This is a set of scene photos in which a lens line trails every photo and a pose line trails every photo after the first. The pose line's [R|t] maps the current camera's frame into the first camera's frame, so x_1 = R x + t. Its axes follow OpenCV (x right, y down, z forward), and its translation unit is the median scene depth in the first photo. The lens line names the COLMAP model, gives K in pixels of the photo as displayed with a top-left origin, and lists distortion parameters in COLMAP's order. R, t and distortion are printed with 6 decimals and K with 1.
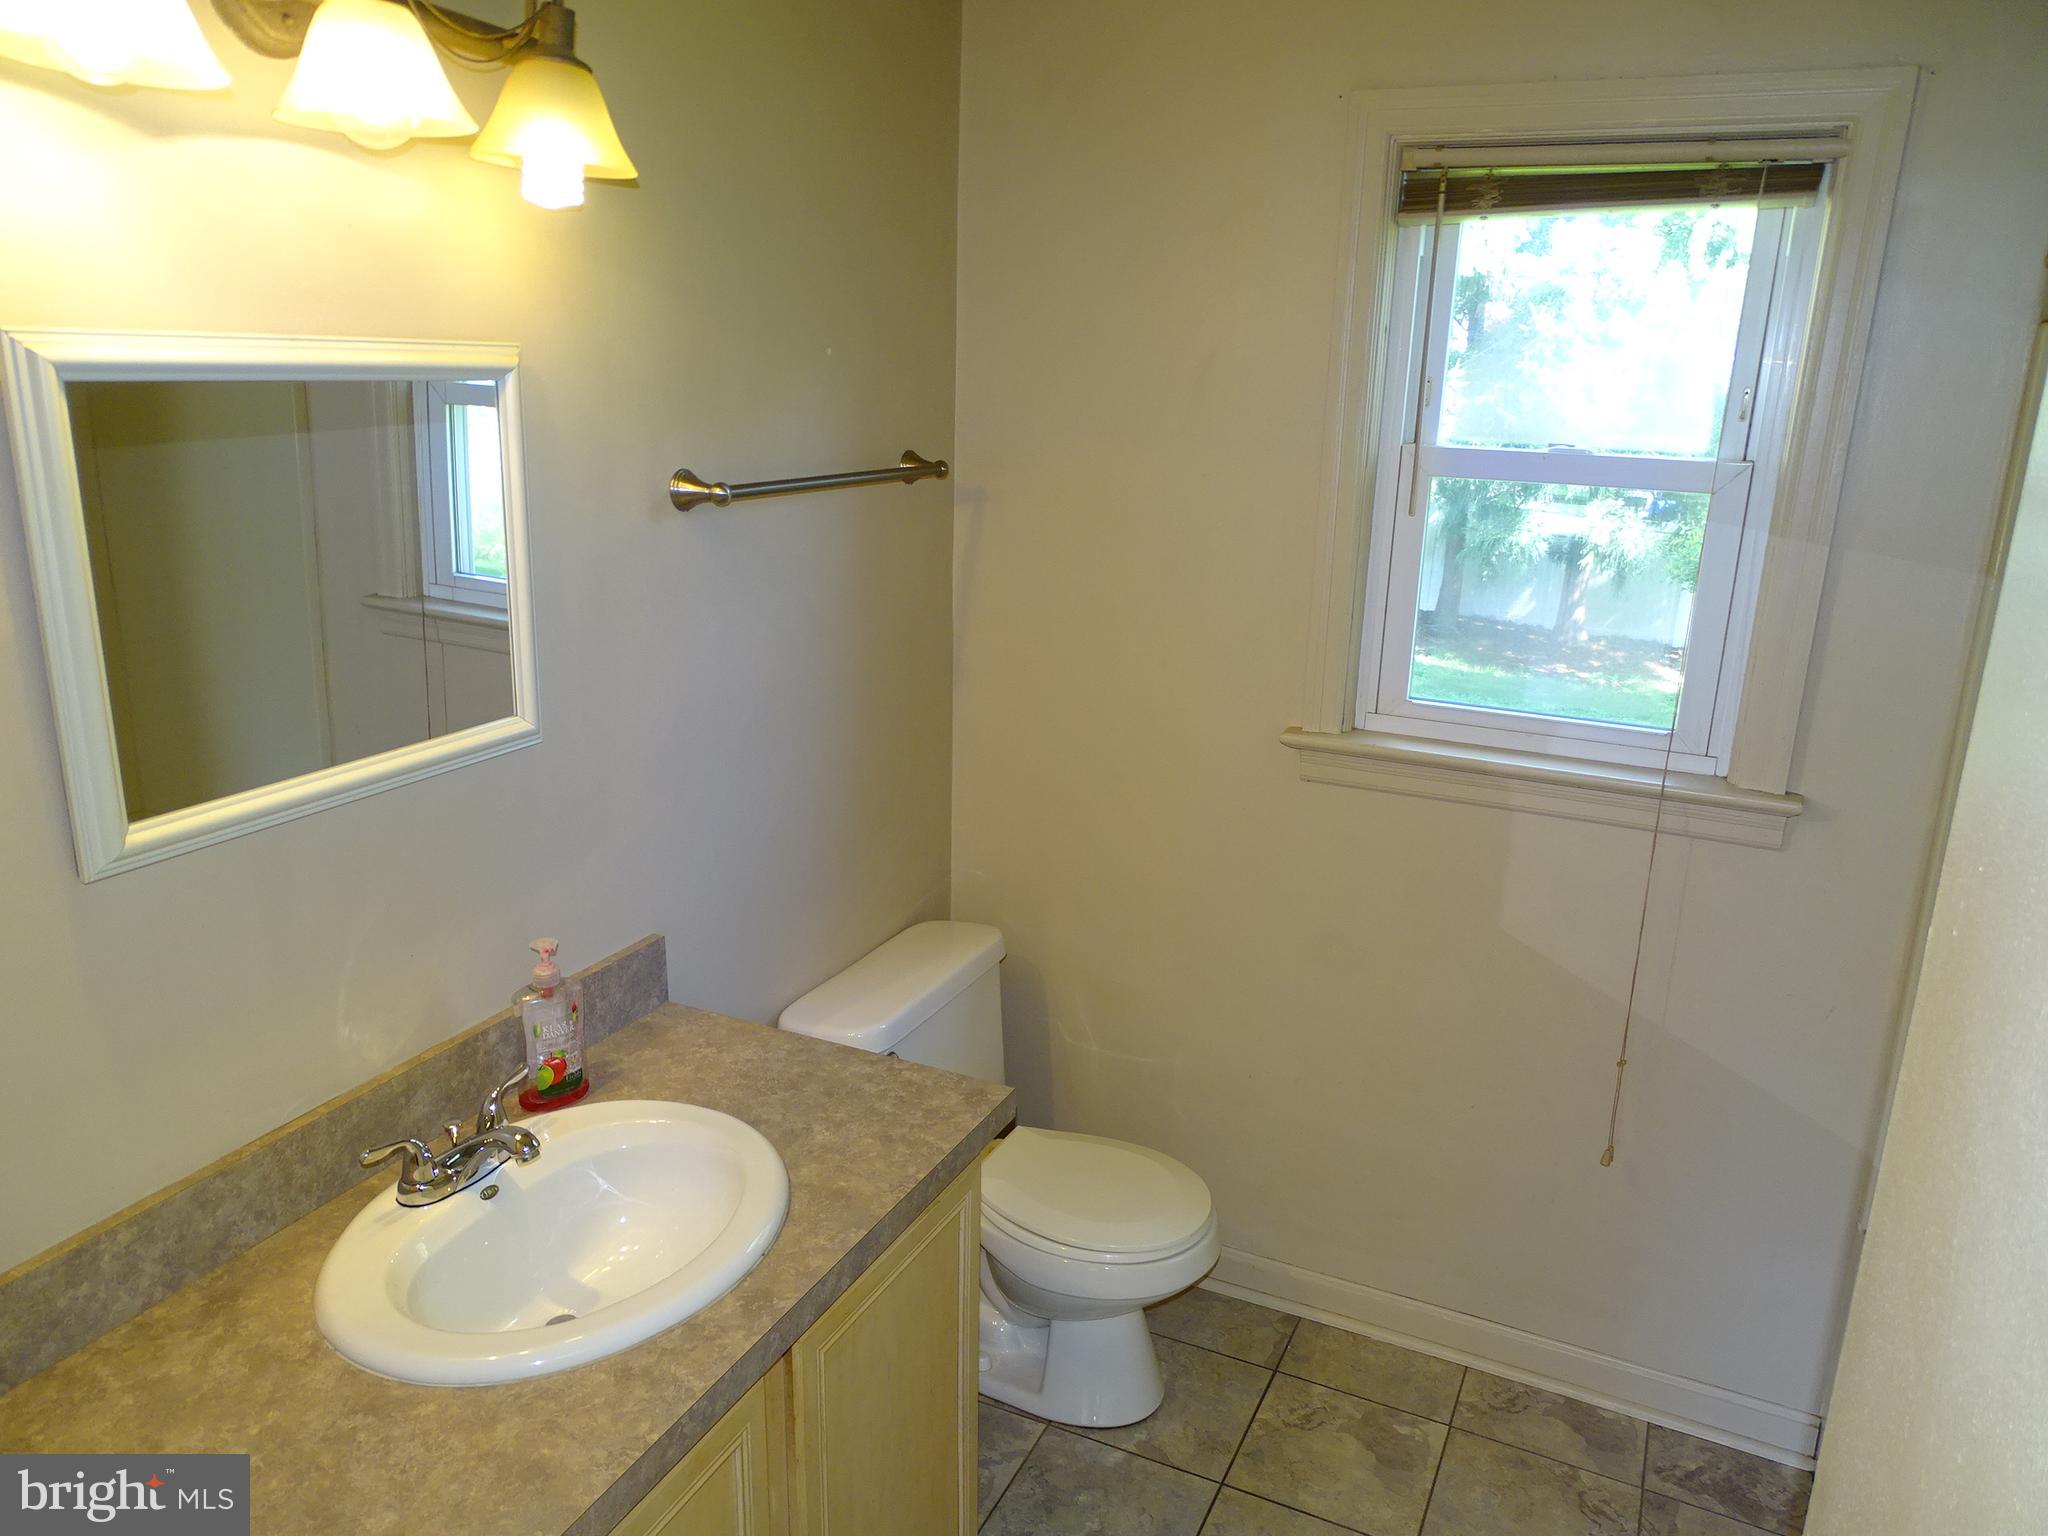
lens RADIAL K [[1459.0, 0, 1024.5], [0, 1459.0, 763.2], [0, 0, 1]] dist [0.008444, -0.007020]
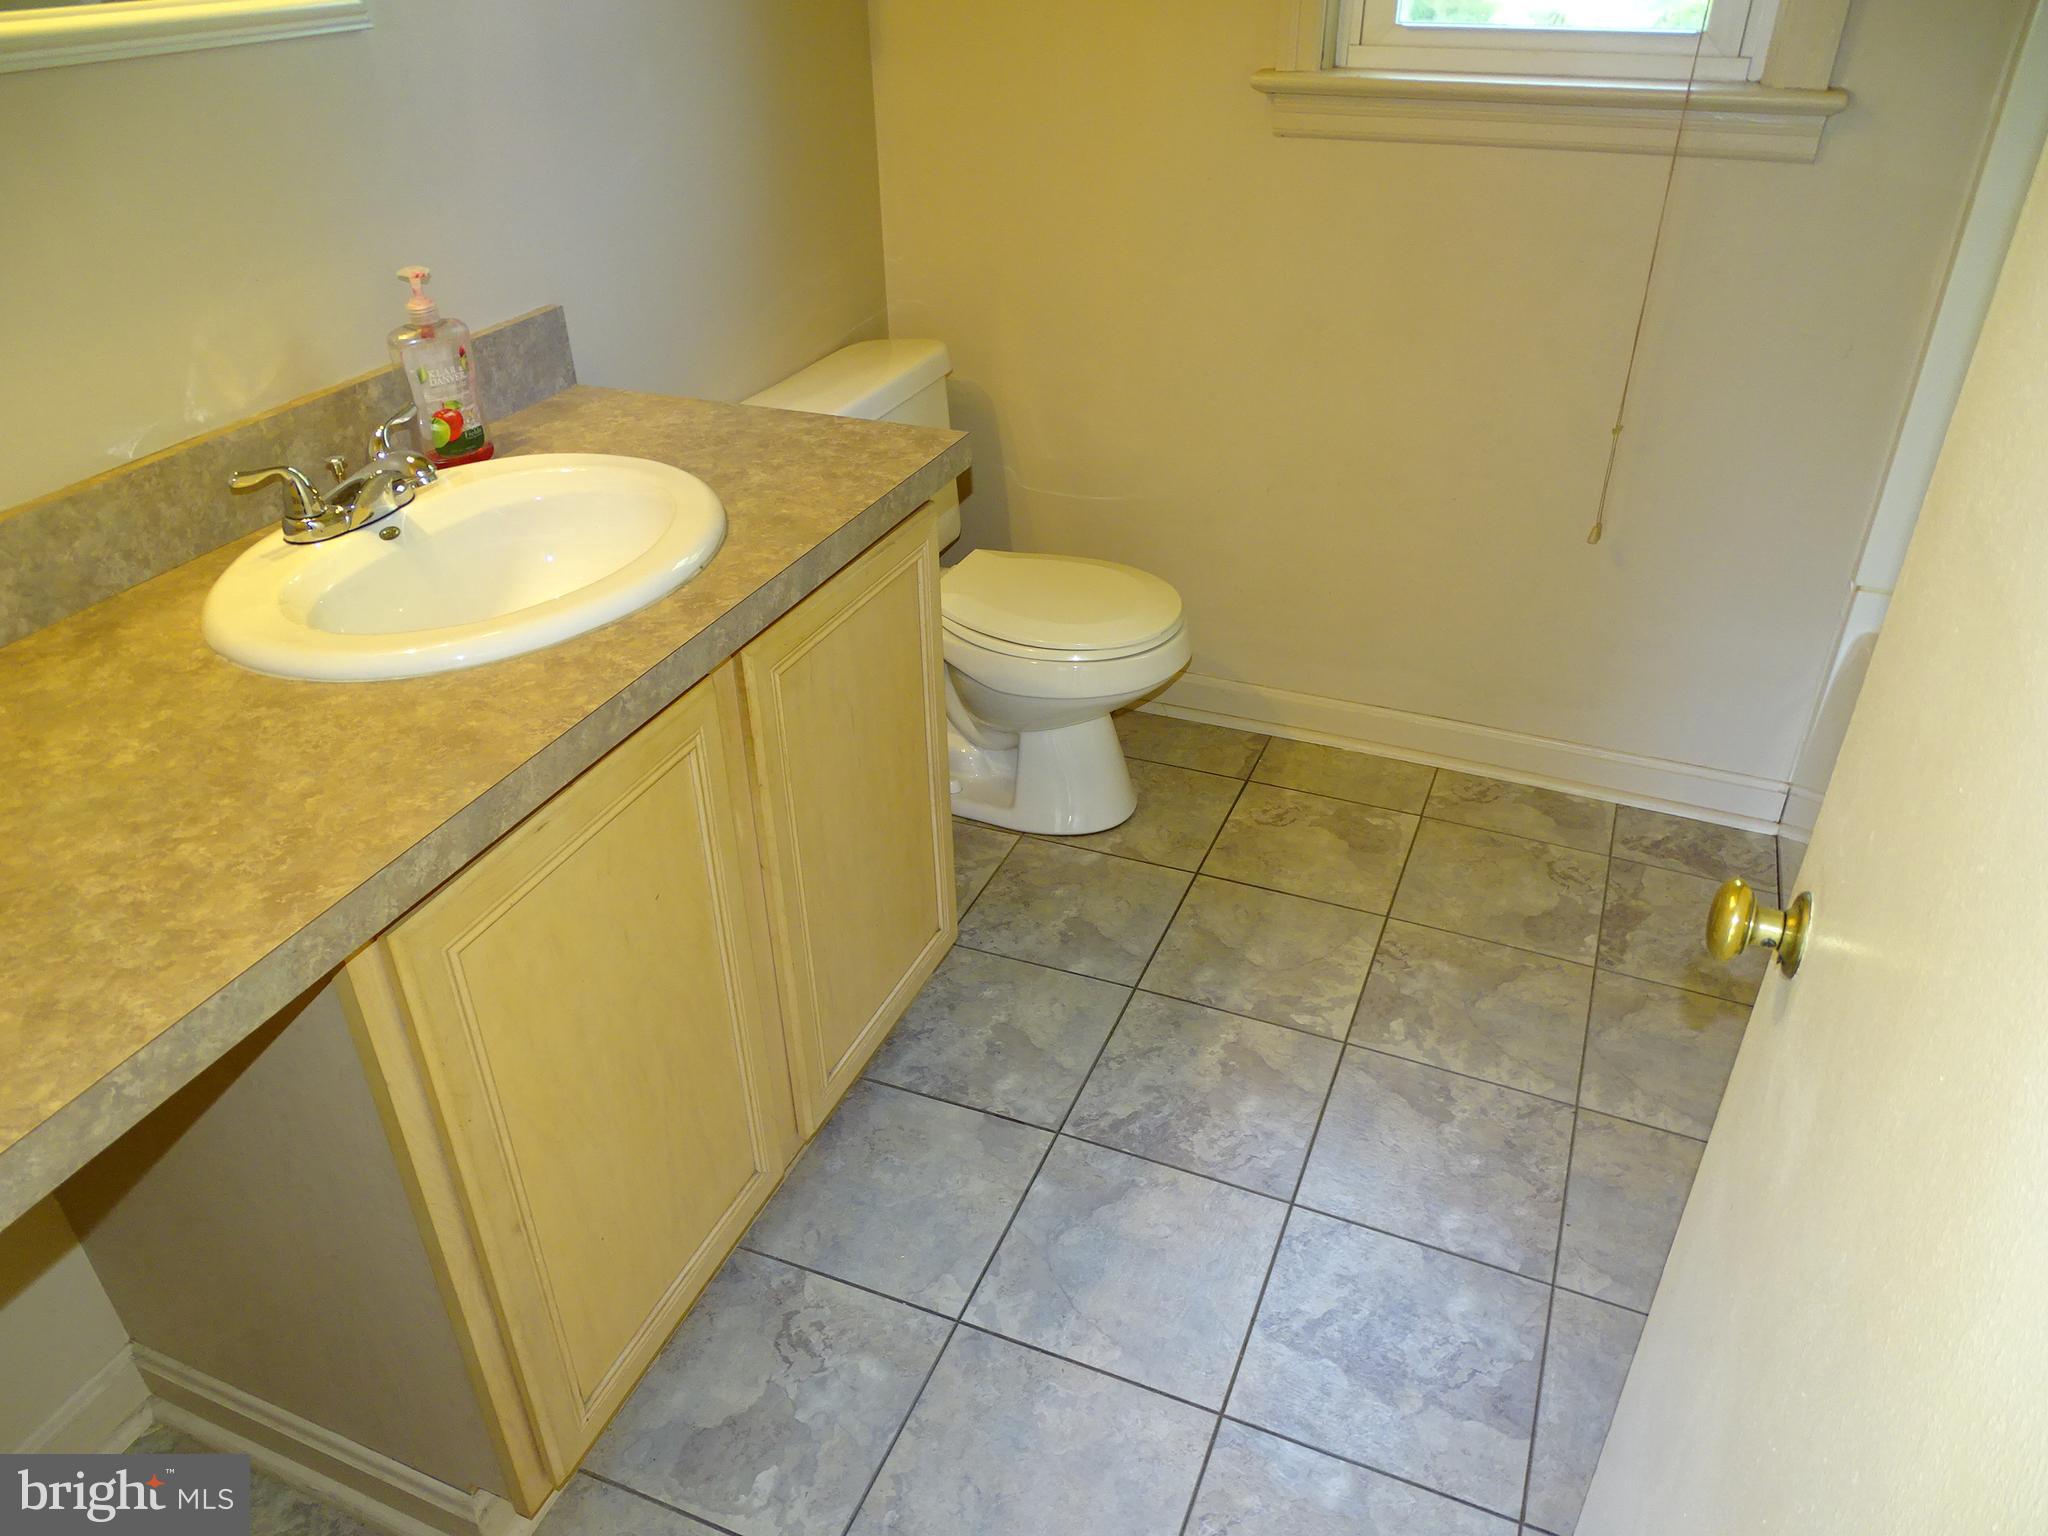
lens RADIAL K [[1459.0, 0, 1017.3], [0, 1459.0, 770.4], [0, 0, 1]] dist [0.008444, -0.007020]
pose [[0.998201, -0.055629, 0.022380, -0.008438], [0.047315, 0.960023, 0.275894, 0.169310], [-0.036833, -0.274339, 0.960927, 0.070555]]
